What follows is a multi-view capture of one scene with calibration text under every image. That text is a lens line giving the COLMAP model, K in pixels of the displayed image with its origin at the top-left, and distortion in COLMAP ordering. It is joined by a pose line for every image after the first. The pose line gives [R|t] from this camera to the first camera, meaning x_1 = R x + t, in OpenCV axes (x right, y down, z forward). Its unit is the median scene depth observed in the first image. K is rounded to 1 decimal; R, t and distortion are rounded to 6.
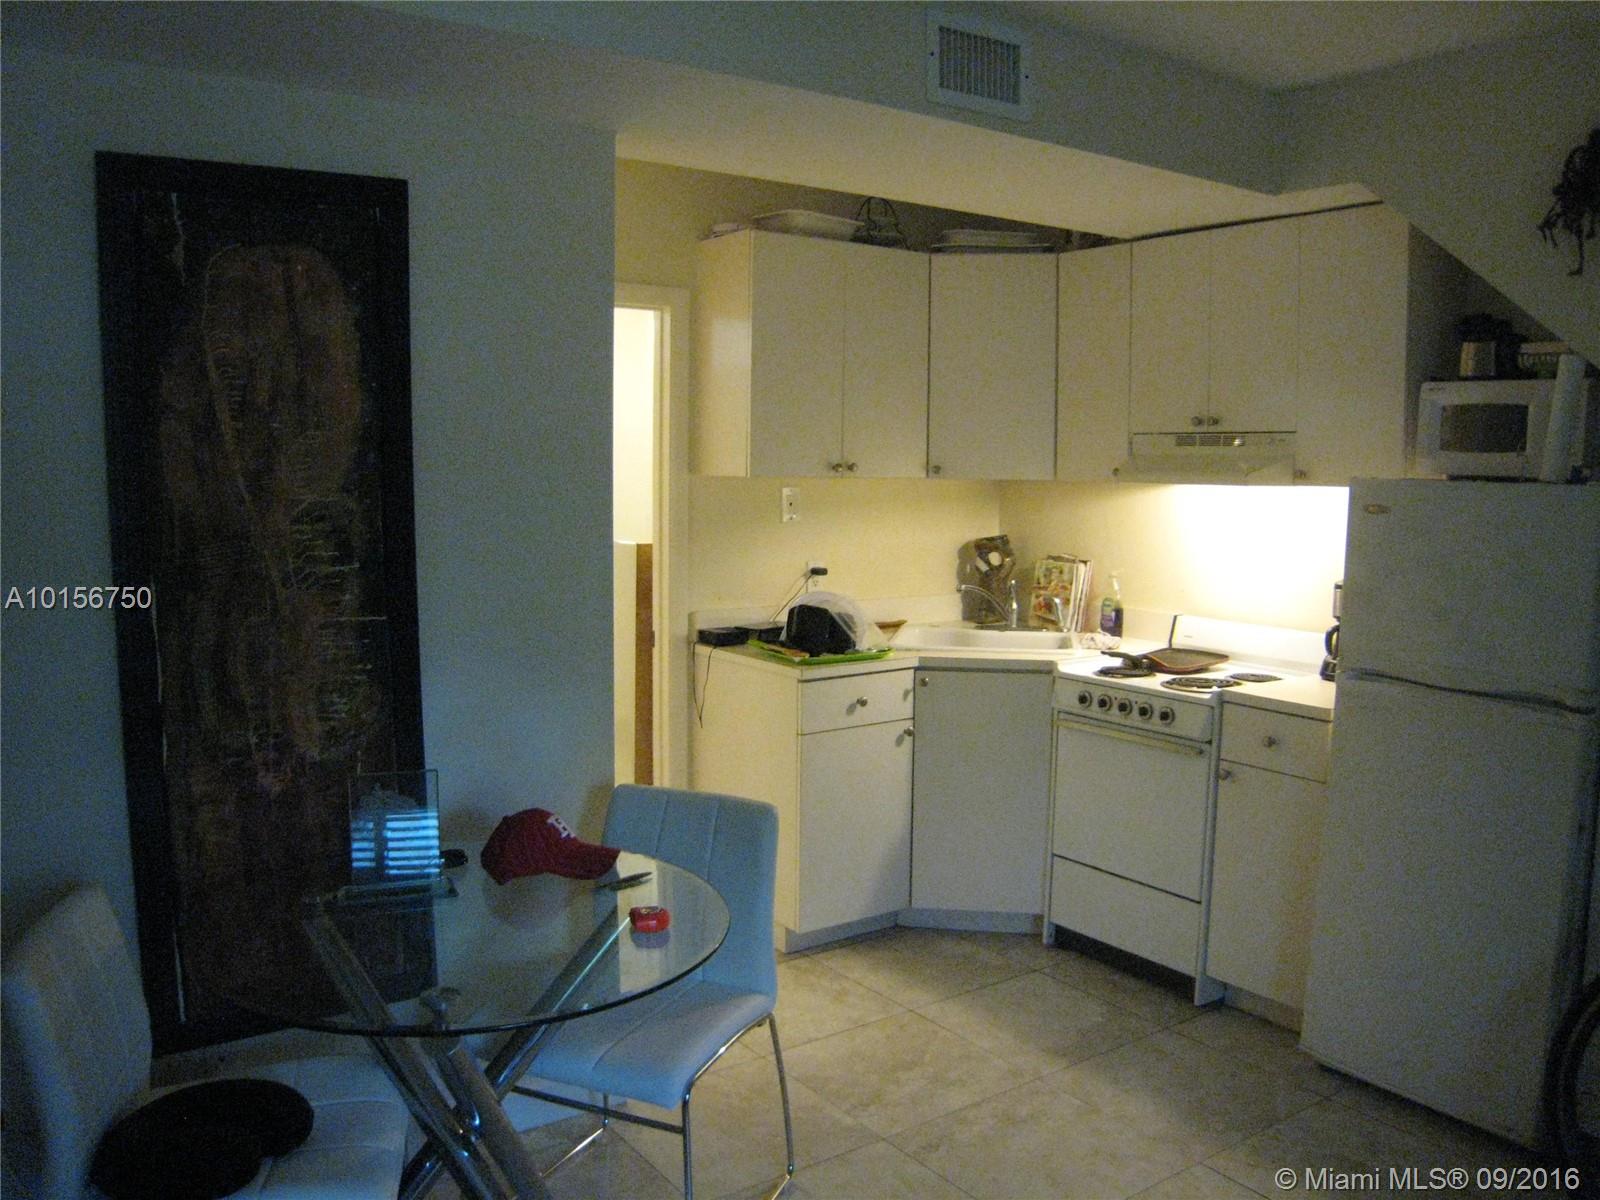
lens RADIAL K [[1307.4, 0, 797.3], [0, 1307.4, 605.3], [0, 0, 1]] dist [-0.166422, 0.108922]
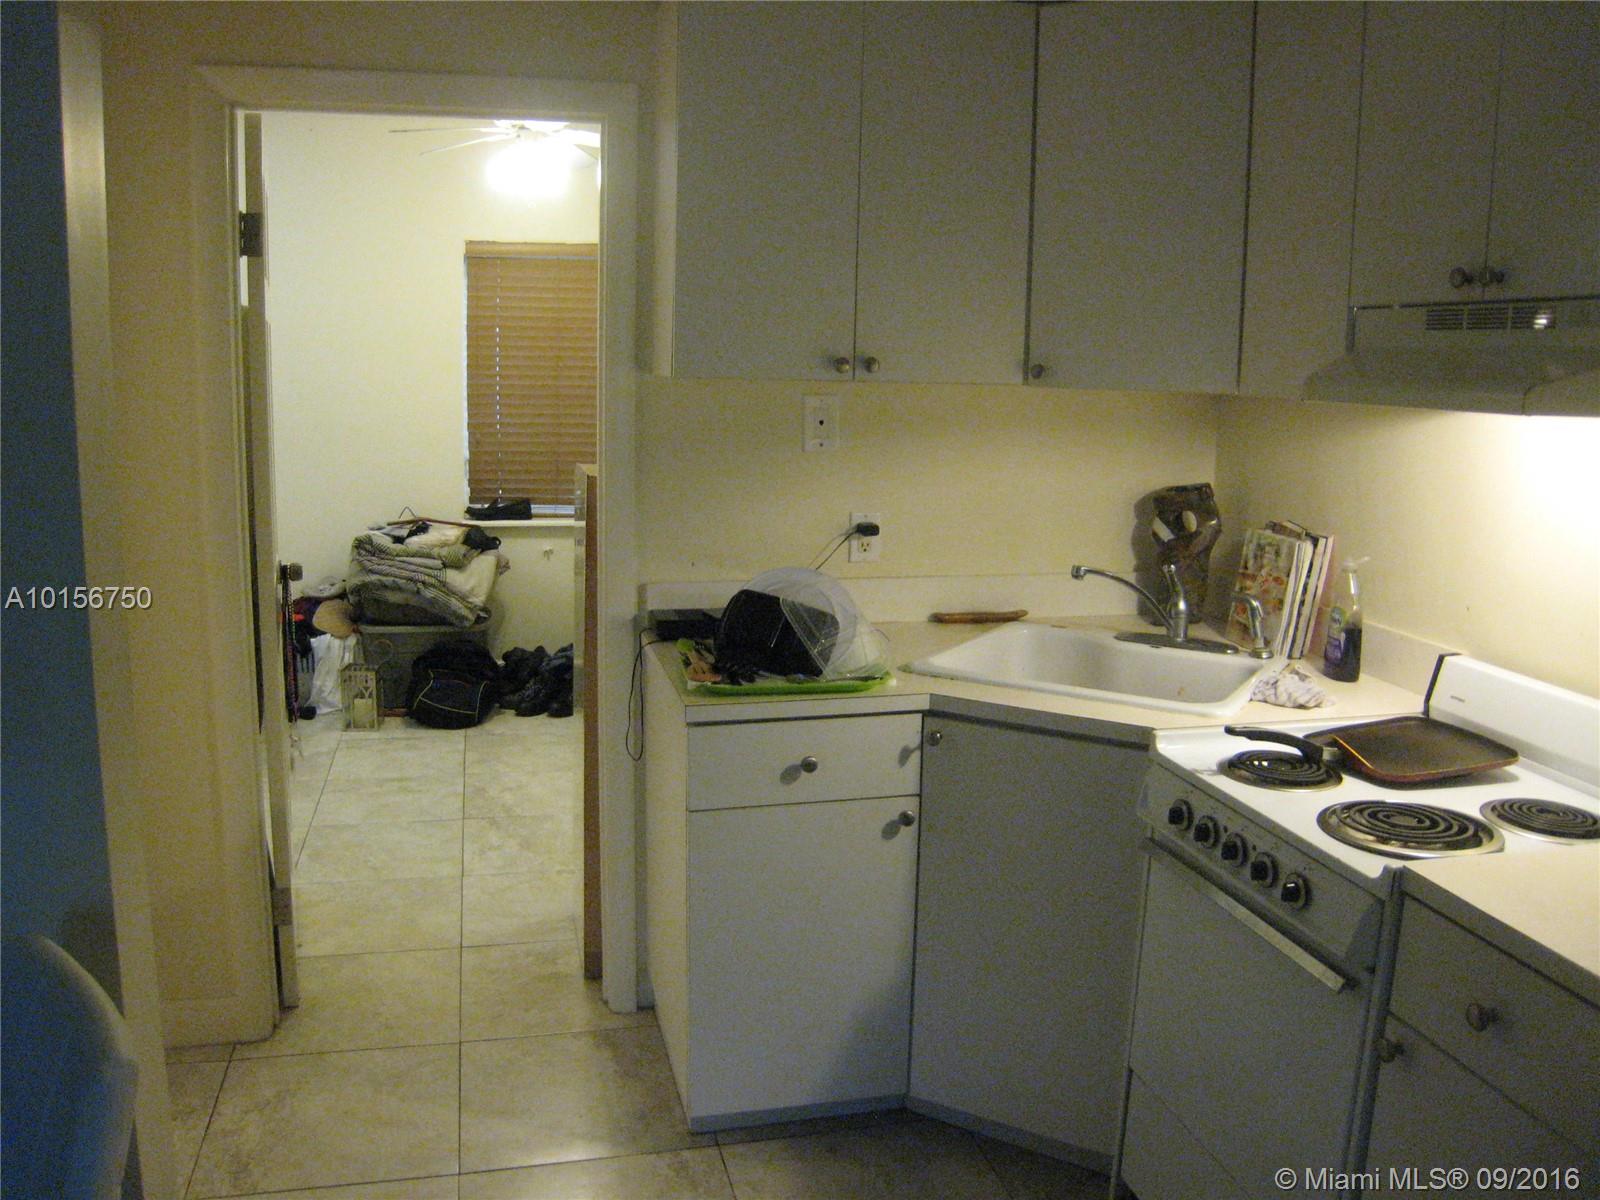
lens RADIAL K [[1307.4, 0, 802.6], [0, 1307.4, 596.6], [0, 0, 1]] dist [-0.166422, 0.108922]
pose [[0.932932, 0.074060, -0.352354, 0.240158], [-0.051371, 0.995984, 0.073326, -0.043053], [0.356370, -0.050307, 0.932990, 0.439743]]
